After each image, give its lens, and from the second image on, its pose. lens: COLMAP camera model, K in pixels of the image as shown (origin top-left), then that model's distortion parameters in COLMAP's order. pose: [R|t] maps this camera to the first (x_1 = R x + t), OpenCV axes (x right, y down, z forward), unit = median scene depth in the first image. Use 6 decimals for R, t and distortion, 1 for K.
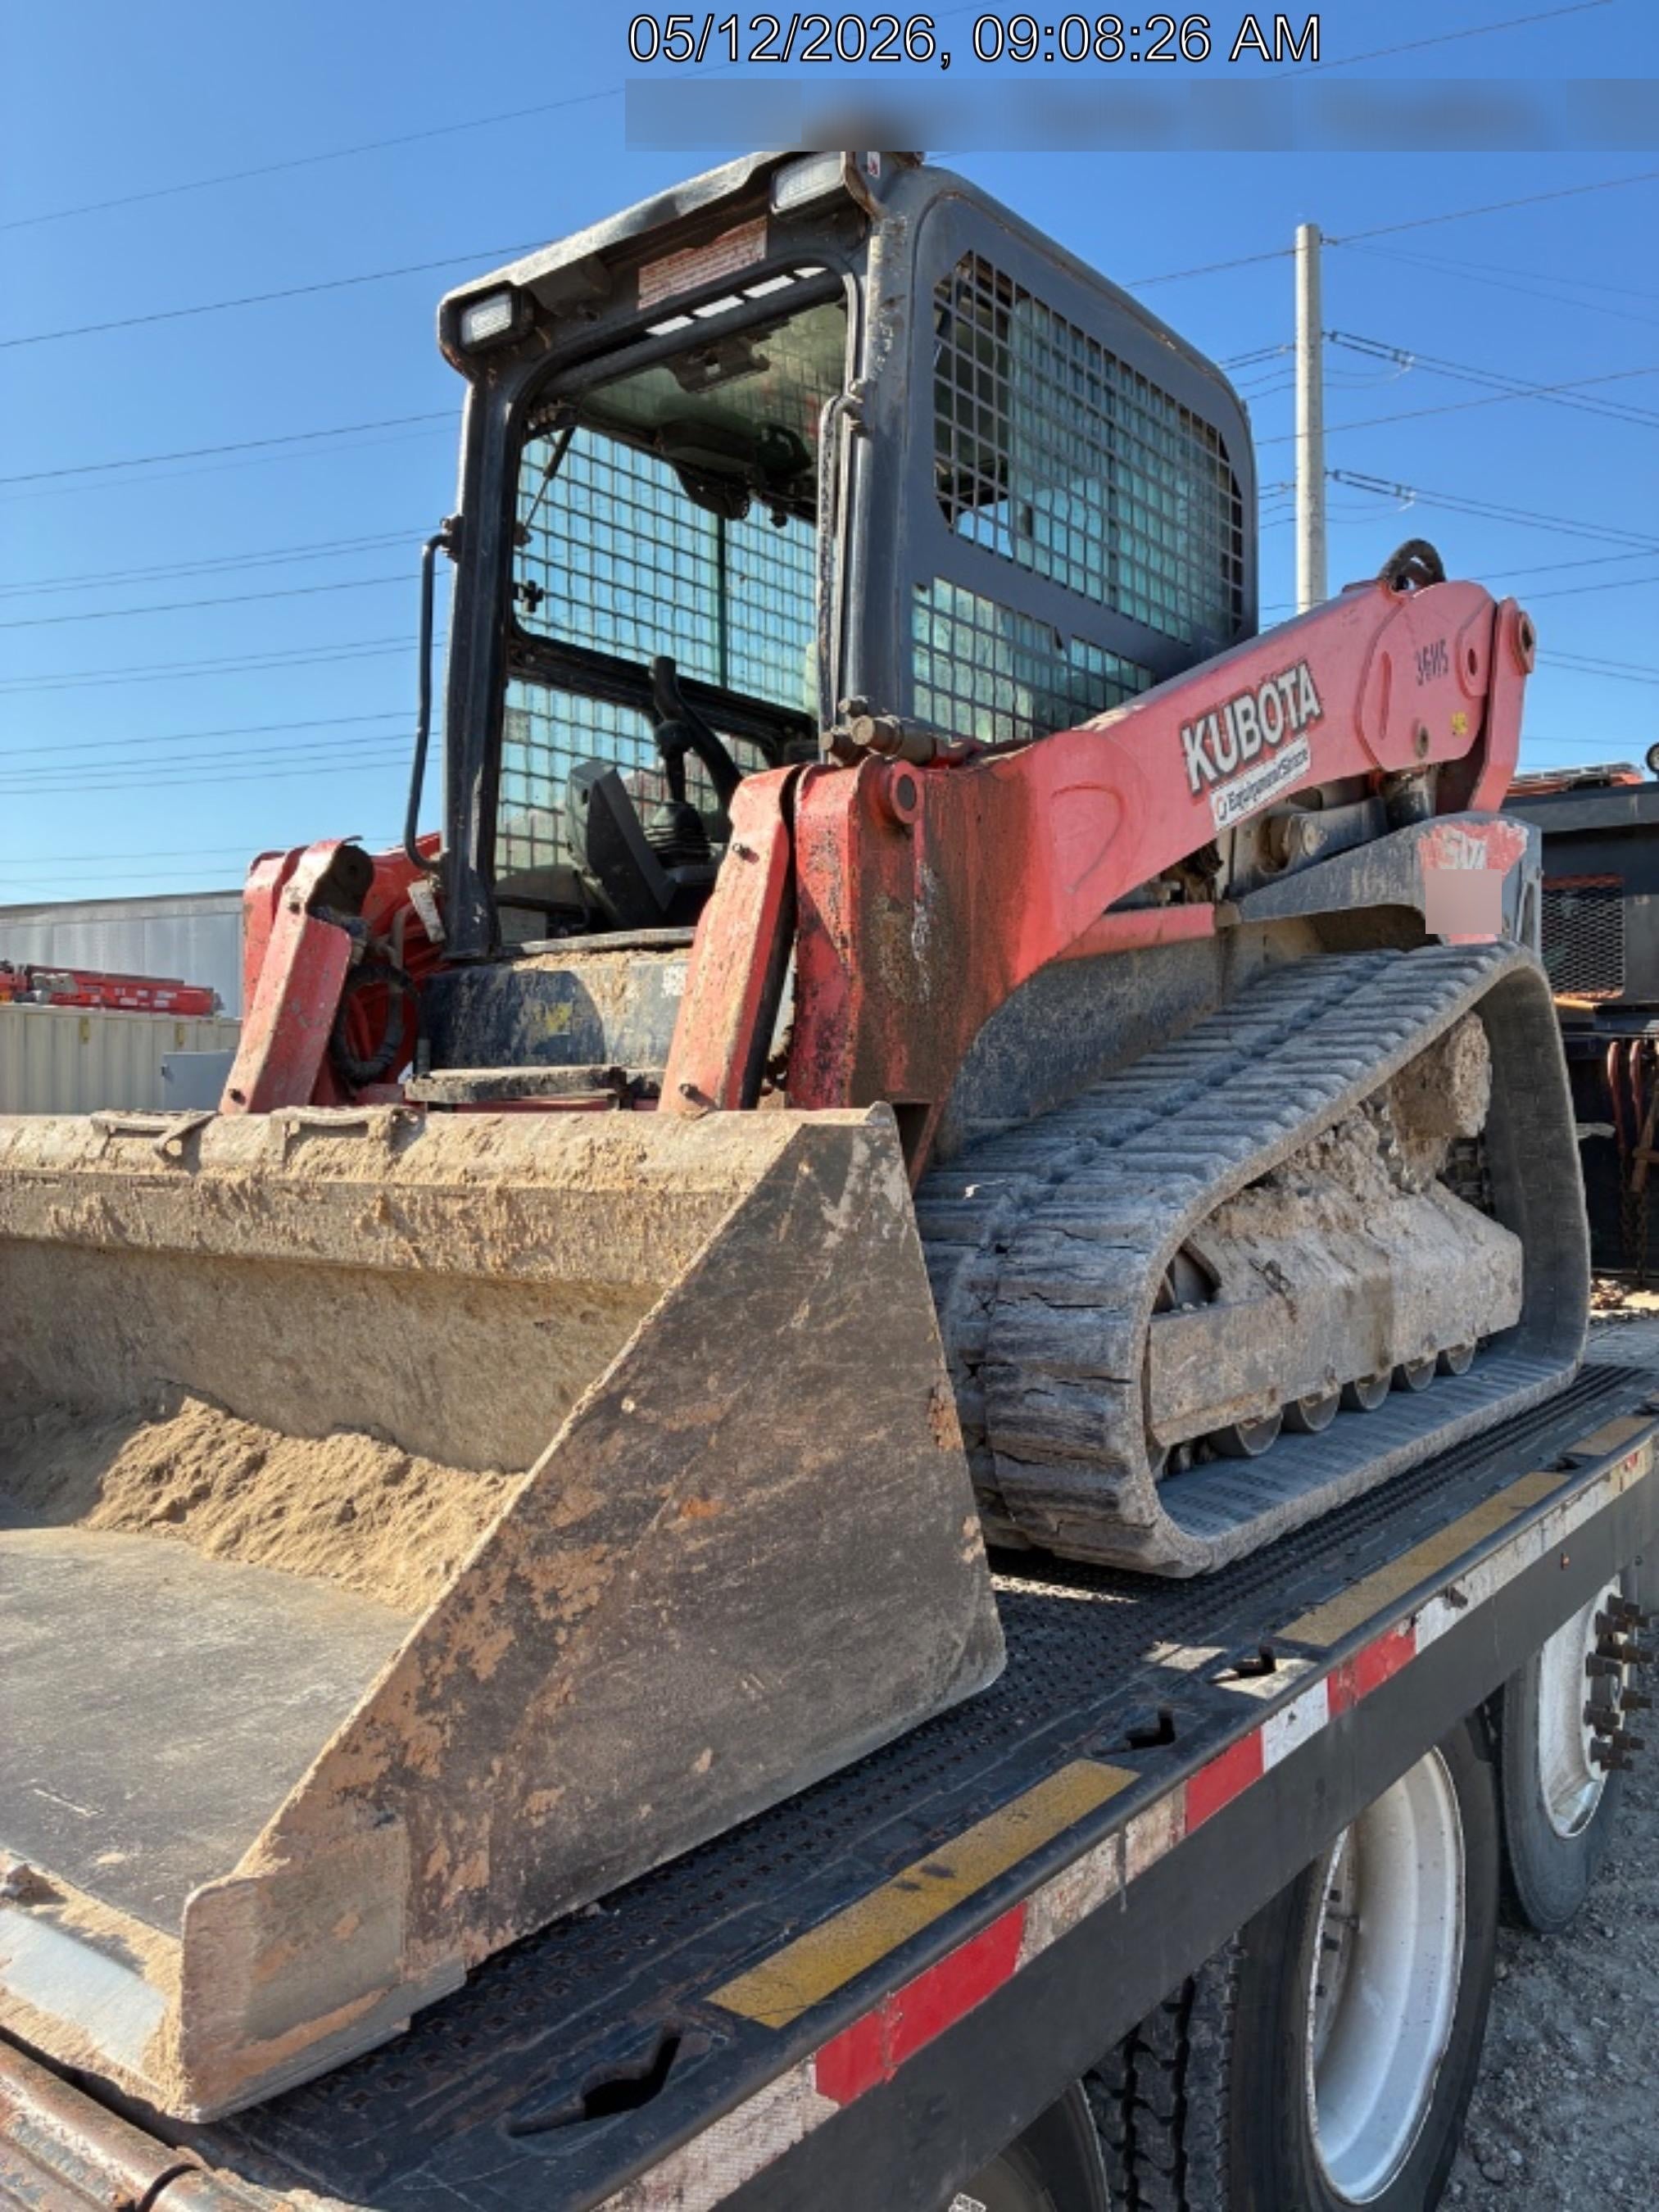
lens RADIAL K [[1679.9, 0, 840.0], [0, 1679.9, 1096.2], [0, 0, 1]] dist [0.029889, -0.013094]
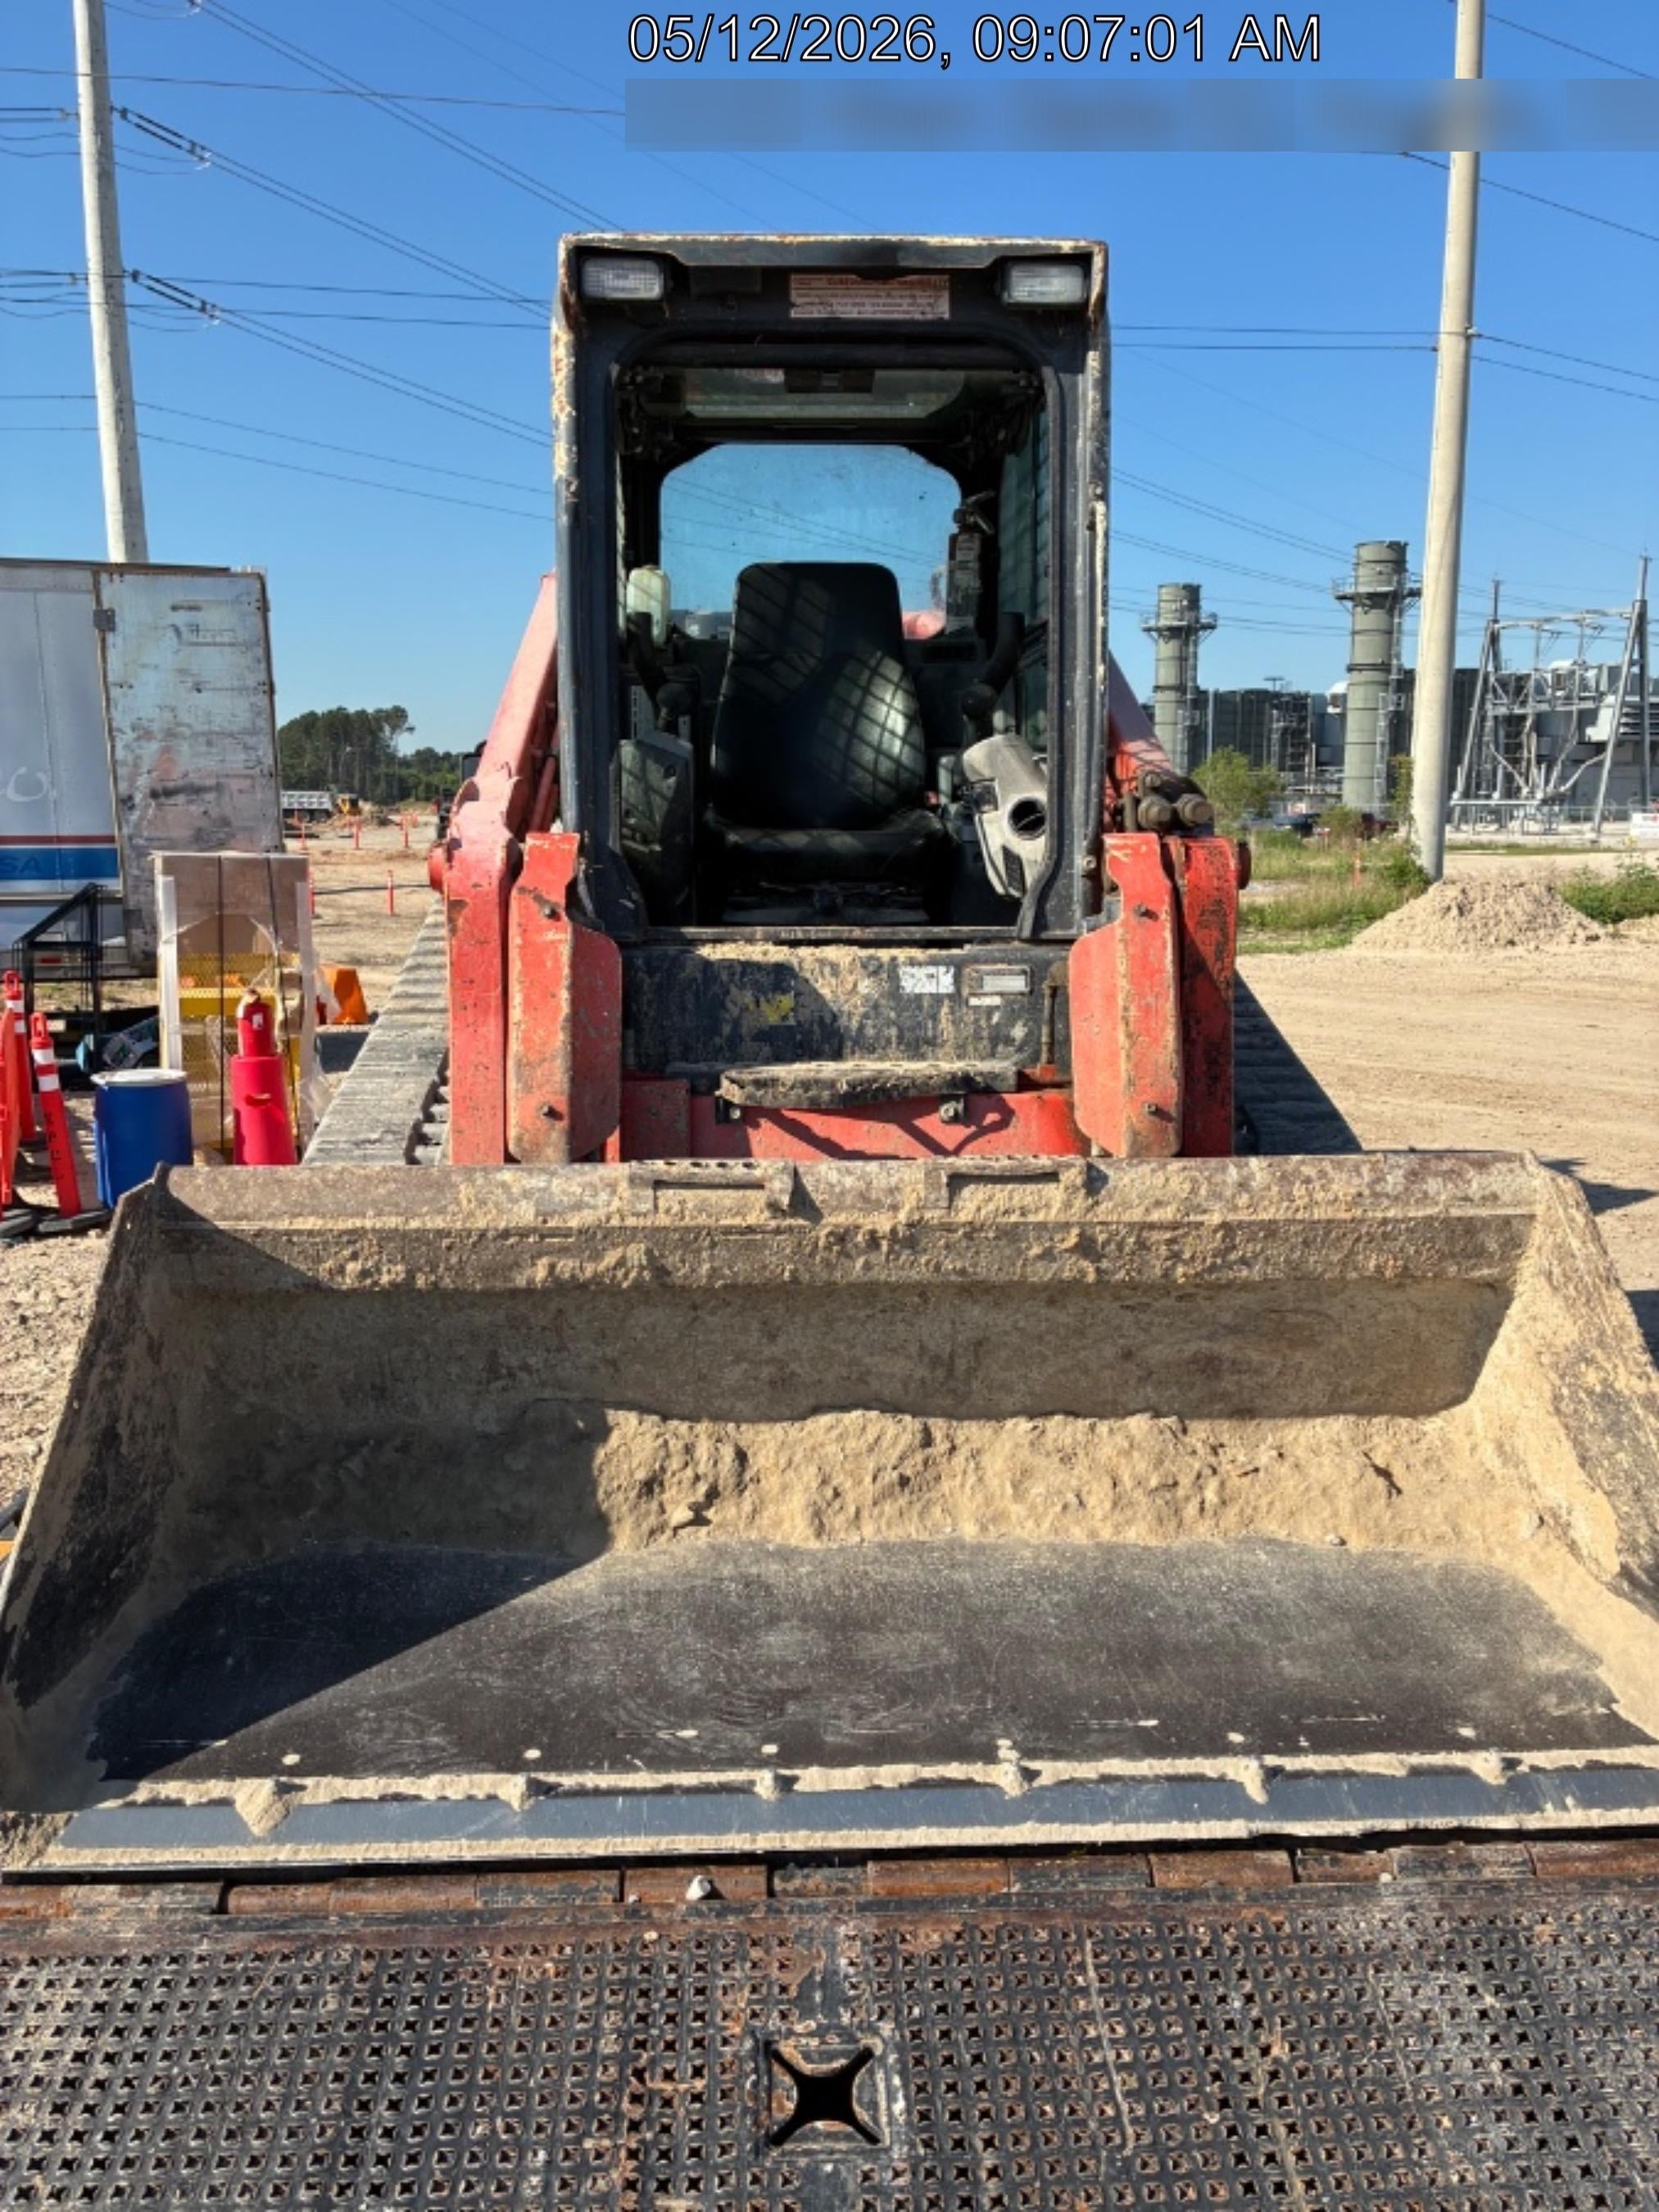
lens RADIAL K [[1679.9, 0, 831.3], [0, 1679.9, 1101.9], [0, 0, 1]] dist [0.029889, -0.013094]
pose [[0.766837, -0.103685, 0.633412, -0.848546], [-0.008728, 0.985090, 0.171818, -0.176039], [-0.641783, -0.137285, 0.754498, 0.138022]]
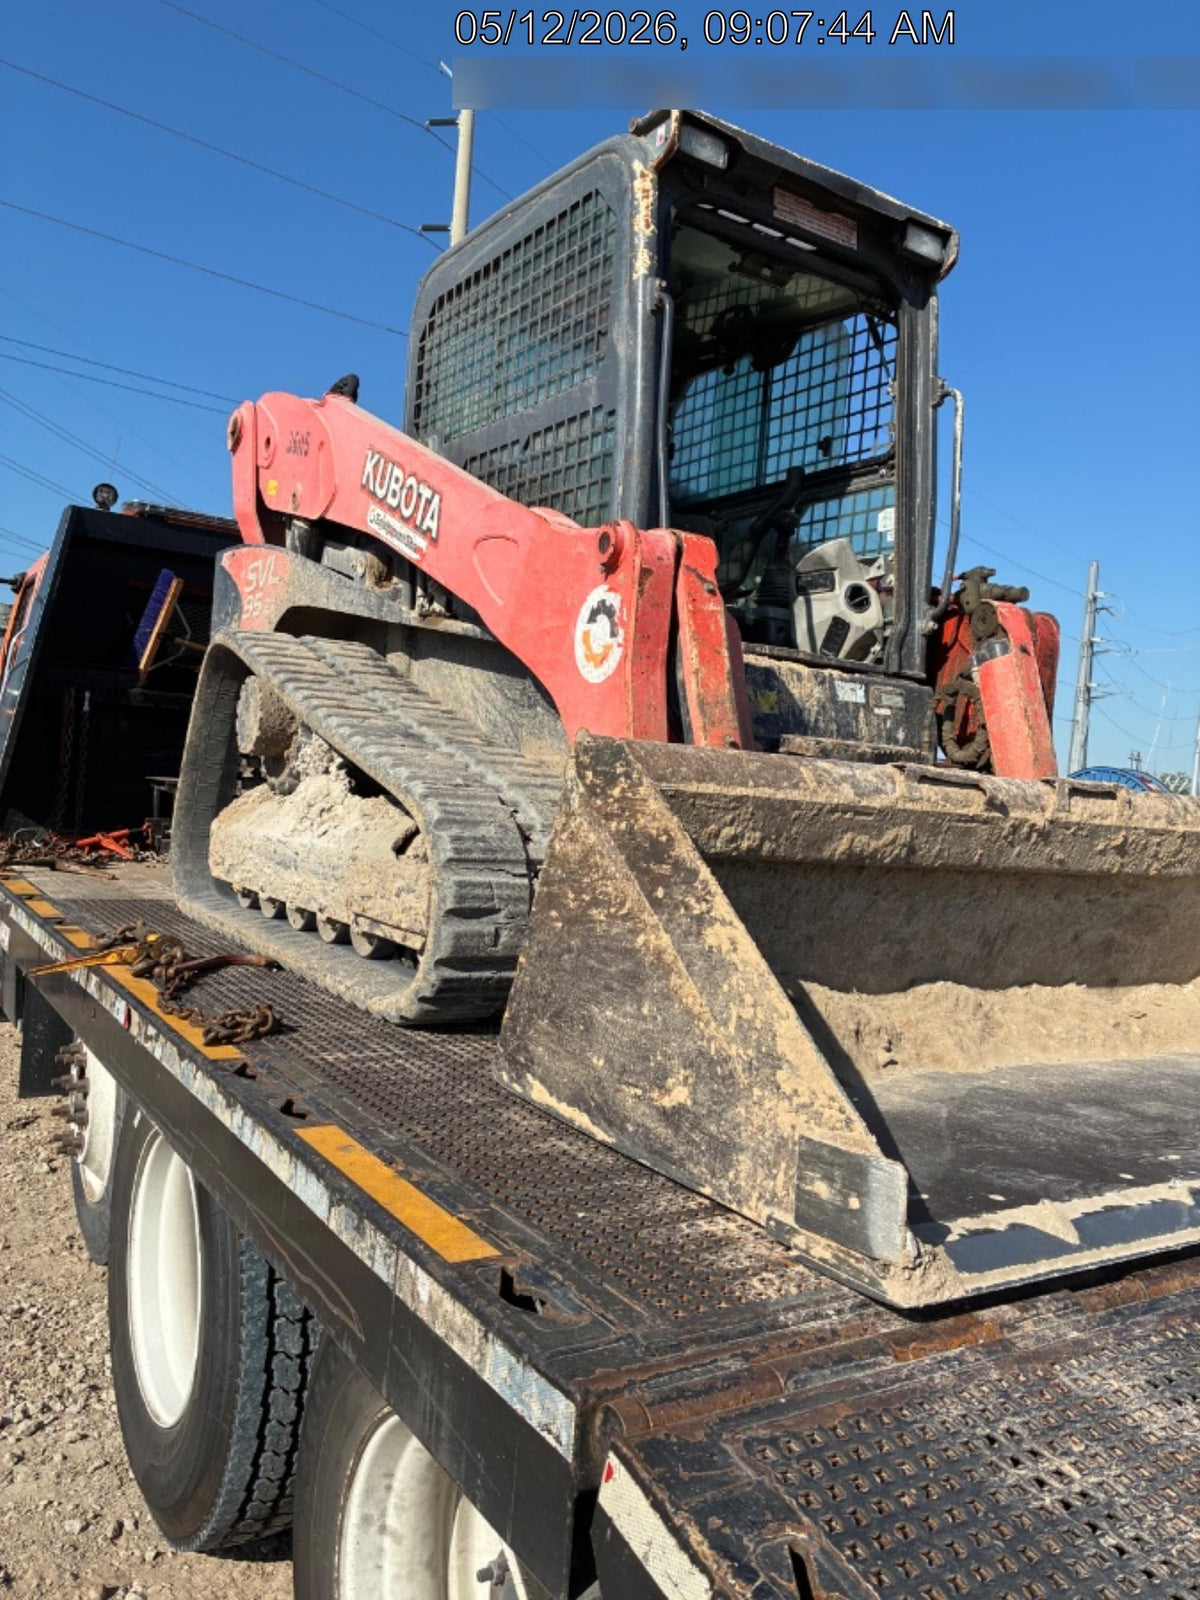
lens RADIAL K [[1215.1, 0, 612.0], [0, 1215.1, 803.7], [0, 0, 1]] dist [0.029889, -0.013094]
pose [[0.334561, 0.019052, 0.942181, -1.205125], [-0.085080, 0.996323, 0.010065, 0.043457], [-0.938525, -0.083528, 0.334952, 0.770286]]
